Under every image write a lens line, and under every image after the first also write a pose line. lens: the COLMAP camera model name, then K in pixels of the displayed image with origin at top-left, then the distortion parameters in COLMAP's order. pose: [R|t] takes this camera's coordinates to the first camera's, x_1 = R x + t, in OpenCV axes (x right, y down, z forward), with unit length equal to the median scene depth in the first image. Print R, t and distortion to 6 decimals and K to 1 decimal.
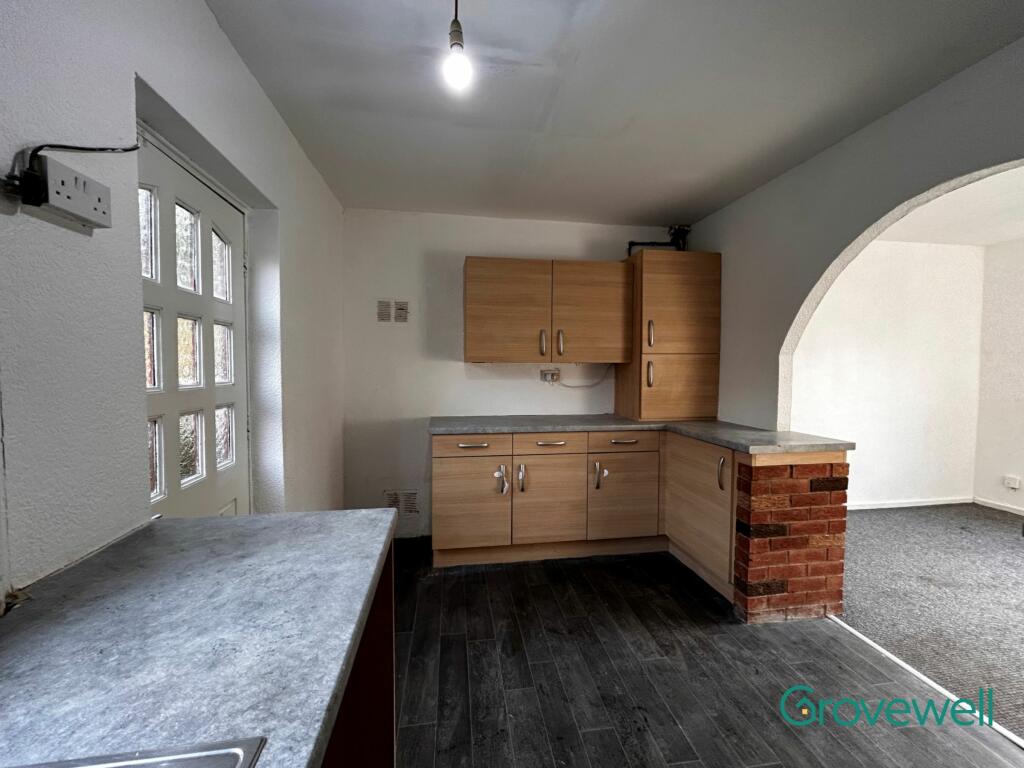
lens RADIAL K [[415.5, 0, 515.7], [0, 415.5, 384.0], [0, 0, 1]] dist [0.001374, 0.000383]
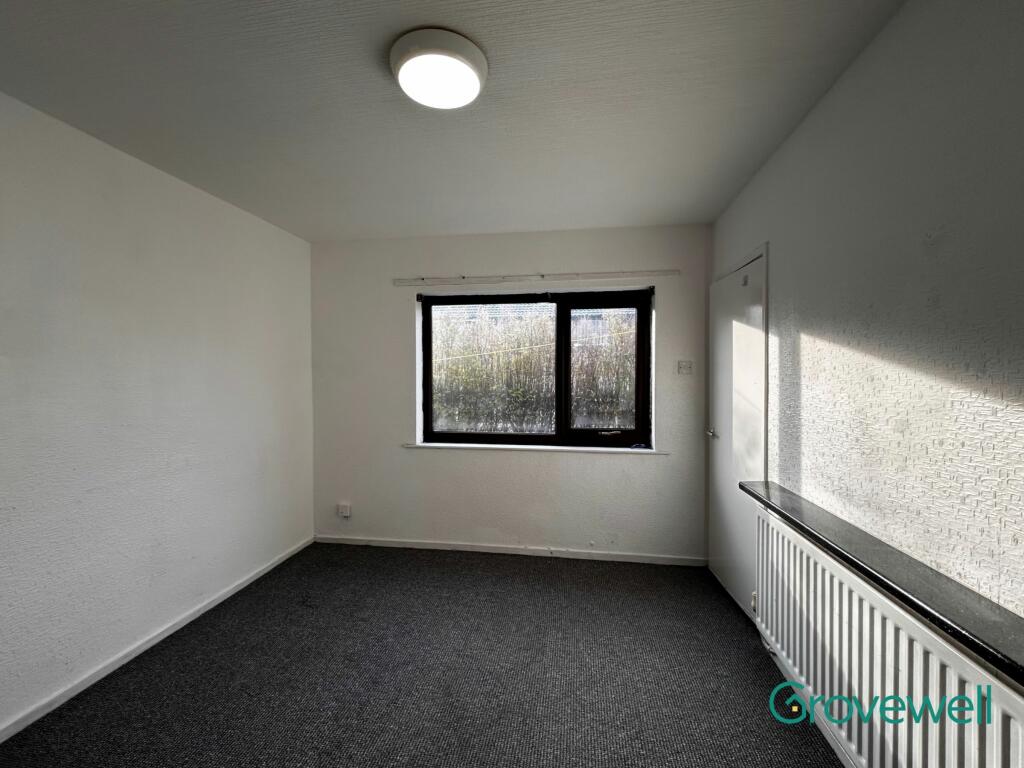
lens RADIAL K [[484.0, 0, 537.6], [0, 484.0, 379.9], [0, 0, 1]] dist [0.000981, 0.000088]
pose [[0.296638, -0.020876, 0.954762, 0.496750], [0.041136, 0.999112, 0.009065, -0.056390], [-0.954104, 0.036586, 0.297234, 0.432595]]
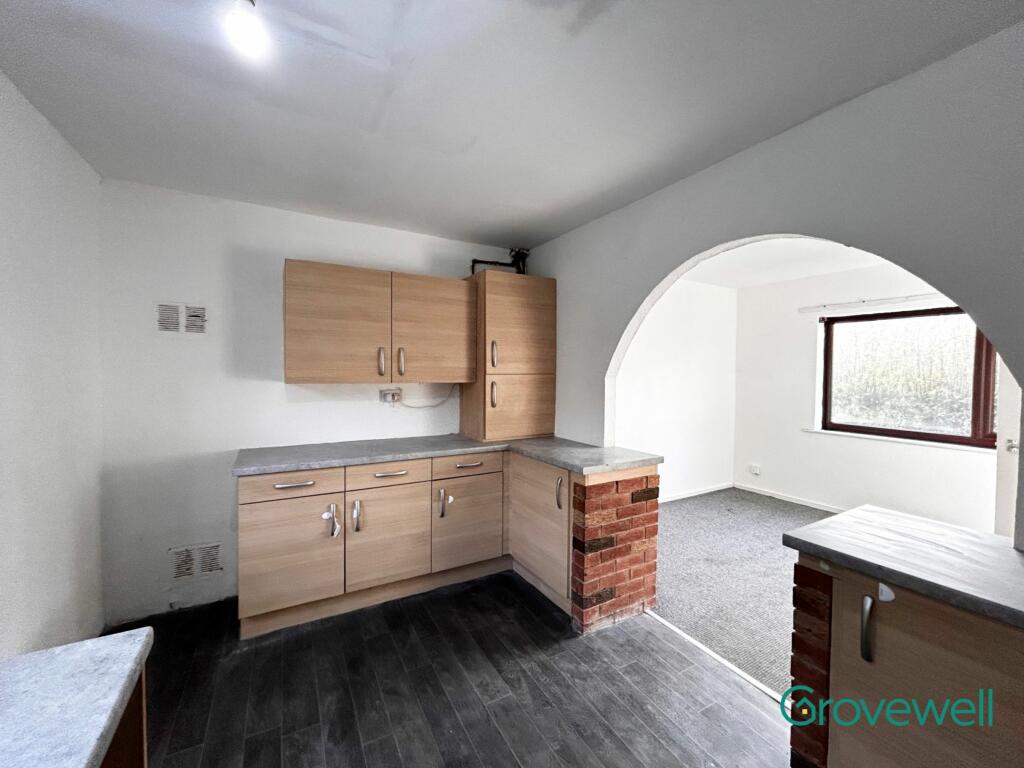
lens RADIAL K [[413.6, 0, 512.0], [0, 413.6, 384.0], [0, 0, 1]] dist [-0.005883, 0.000140]
pose [[0.937175, -0.005343, 0.348818, 0.020179], [0.009169, 0.999915, -0.009318, -0.045199], [-0.348738, 0.011931, 0.937144, 0.059765]]
